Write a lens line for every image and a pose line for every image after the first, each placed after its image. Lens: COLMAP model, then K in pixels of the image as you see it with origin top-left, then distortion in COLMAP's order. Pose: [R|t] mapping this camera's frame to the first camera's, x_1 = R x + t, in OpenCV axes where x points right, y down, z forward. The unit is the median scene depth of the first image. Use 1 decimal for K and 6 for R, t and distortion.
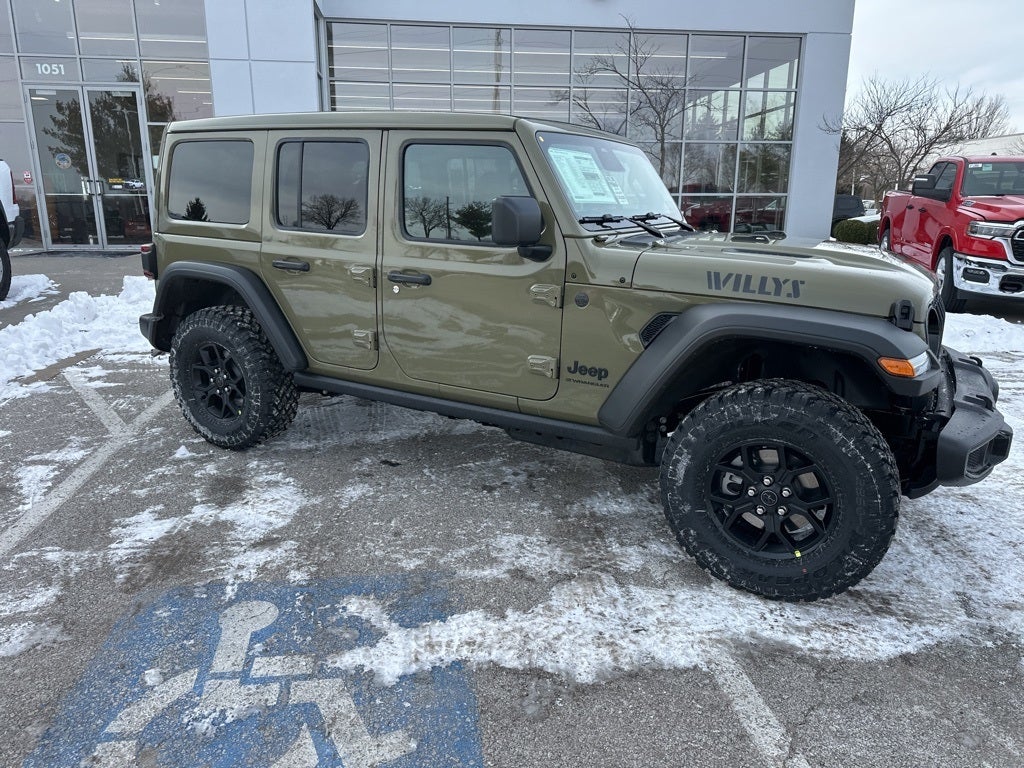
lens RADIAL K [[714.6, 0, 507.8], [0, 714.6, 387.0], [0, 0, 1]] dist [0.047405, -0.050968]
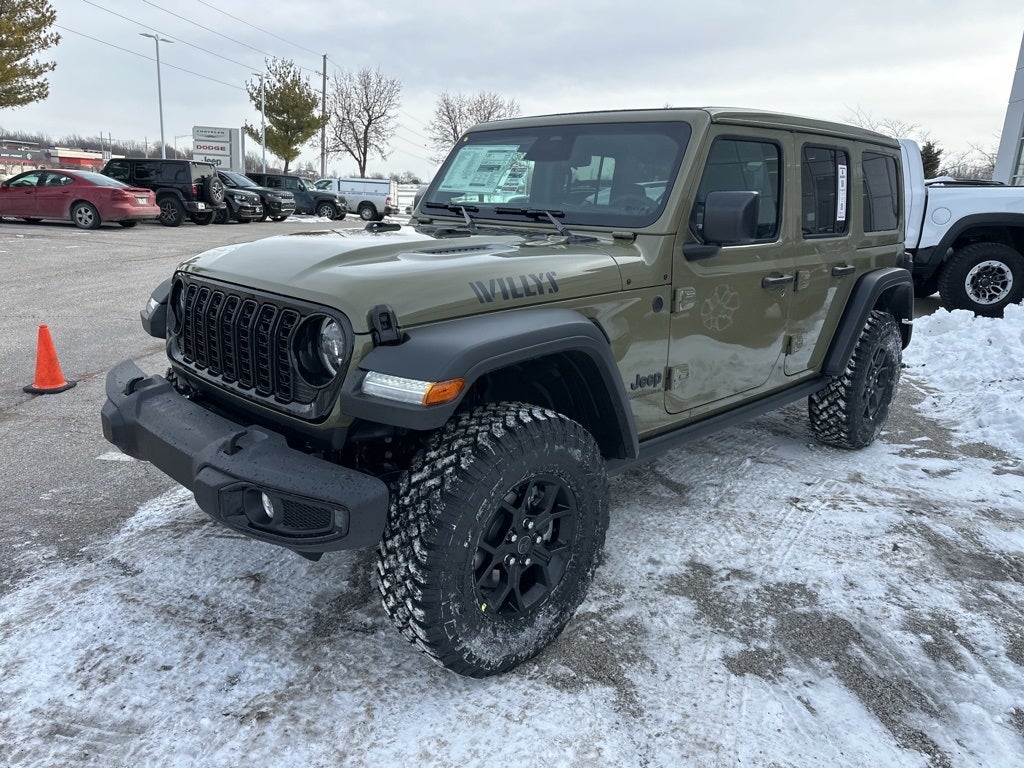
lens RADIAL K [[719.1, 0, 509.9], [0, 719.1, 374.0], [0, 0, 1]] dist [0.031156, -0.032319]
pose [[-0.247106, 0.213202, -0.945243, 1.252831], [-0.290257, 0.914415, 0.282128, -0.349845], [0.924494, 0.344079, -0.164074, 1.405329]]
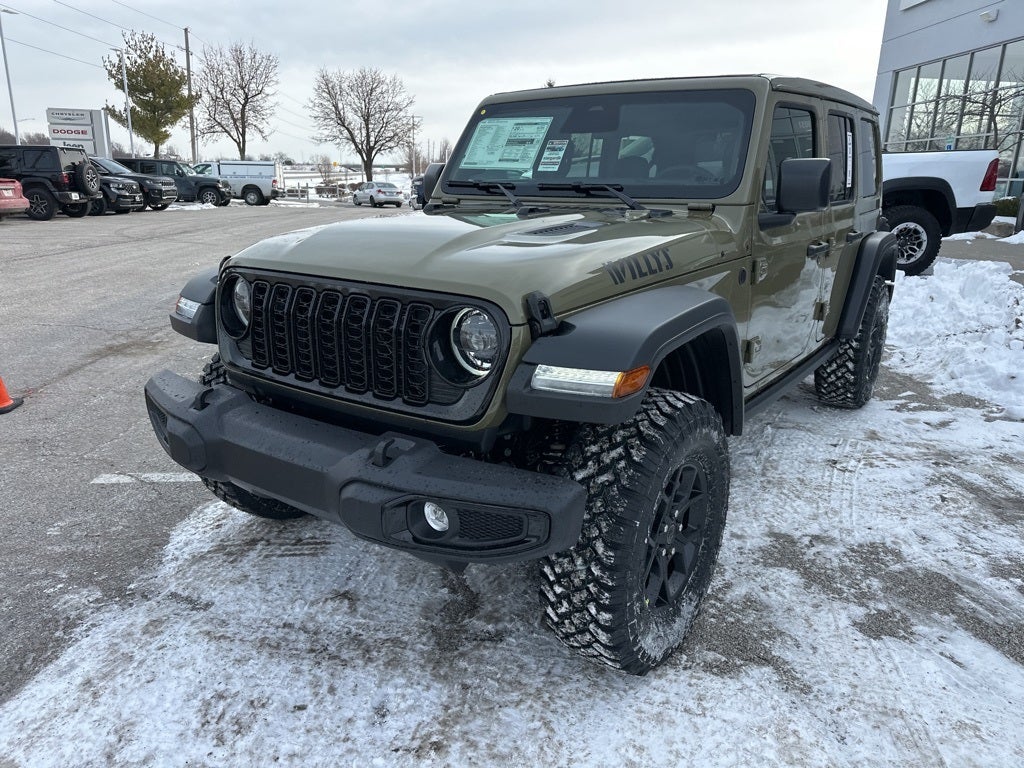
lens RADIAL K [[719.7, 0, 508.6], [0, 719.7, 382.2], [0, 0, 1]] dist [0.034091, -0.037982]
pose [[-0.092027, 0.260840, -0.960986, 1.249143], [-0.268647, 0.922791, 0.276200, -0.278767], [0.958833, 0.283584, -0.014847, 1.177696]]
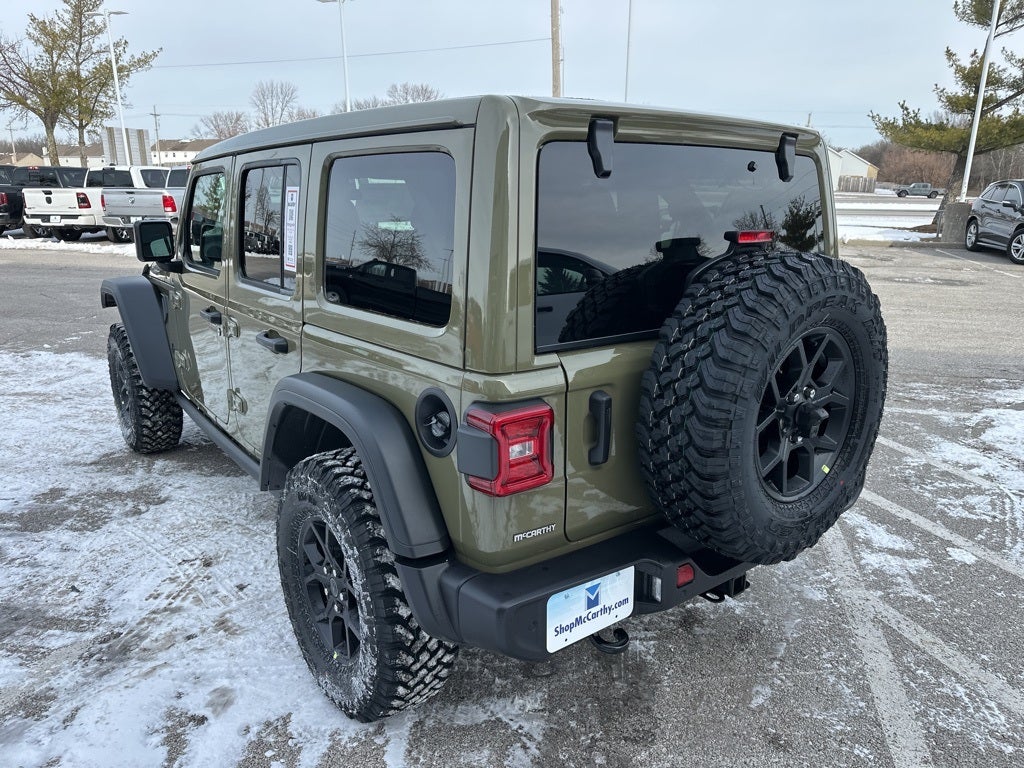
lens RADIAL K [[719.7, 0, 508.6], [0, 719.7, 382.2], [0, 0, 1]] dist [0.034091, -0.037982]
pose [[-0.926346, -0.117773, 0.357789, -0.644994], [0.077989, 0.869313, 0.488071, -0.671000], [-0.368512, 0.480026, -0.796099, 2.249699]]
